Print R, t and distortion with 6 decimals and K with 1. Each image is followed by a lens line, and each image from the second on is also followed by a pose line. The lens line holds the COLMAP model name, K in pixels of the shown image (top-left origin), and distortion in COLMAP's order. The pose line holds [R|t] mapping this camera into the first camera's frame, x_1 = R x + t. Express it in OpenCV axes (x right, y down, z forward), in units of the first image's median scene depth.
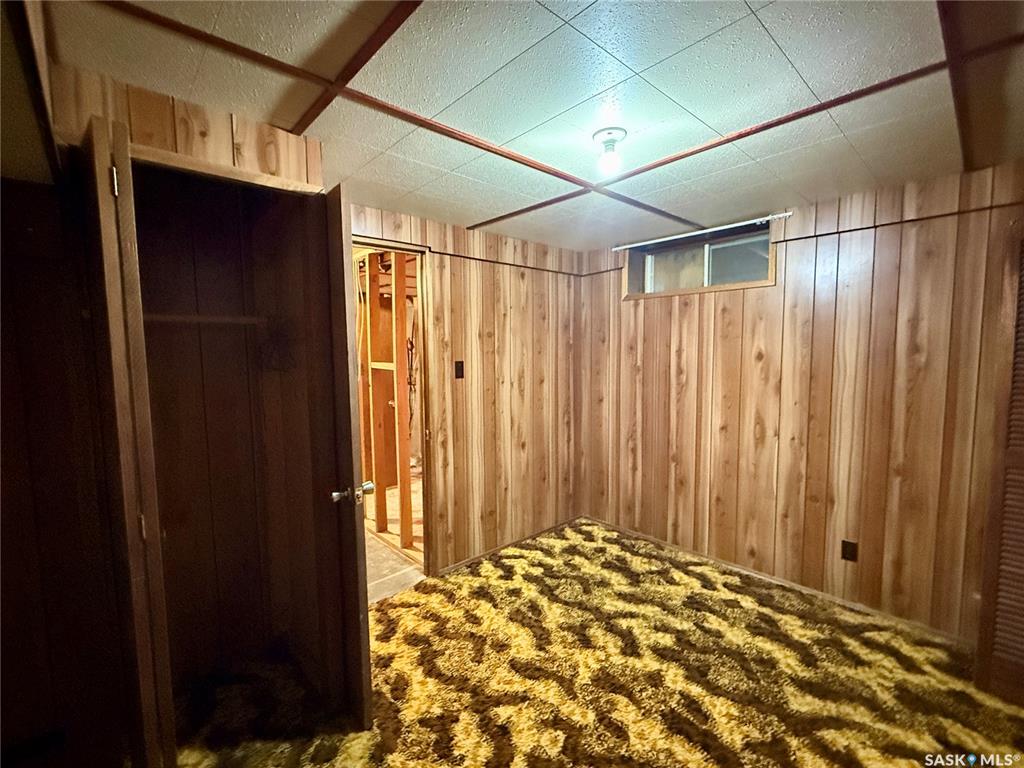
lens RADIAL K [[445.9, 0, 513.3], [0, 445.9, 383.9], [0, 0, 1]] dist [-0.001388, 0.000547]
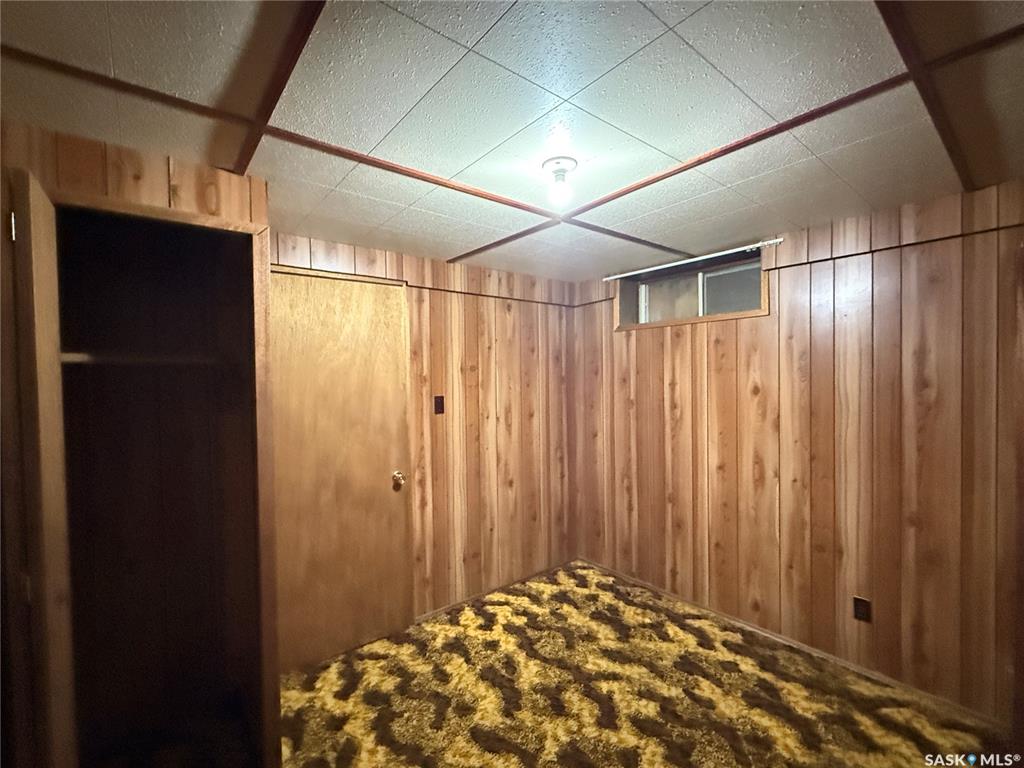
lens RADIAL K [[445.9, 0, 512.3], [0, 445.9, 384.8], [0, 0, 1]] dist [-0.001388, 0.000547]
pose [[0.998336, -0.003905, -0.057529, 0.111313], [0.000500, 0.998253, -0.059077, -0.021627], [0.057659, 0.058950, 0.996594, 0.047698]]
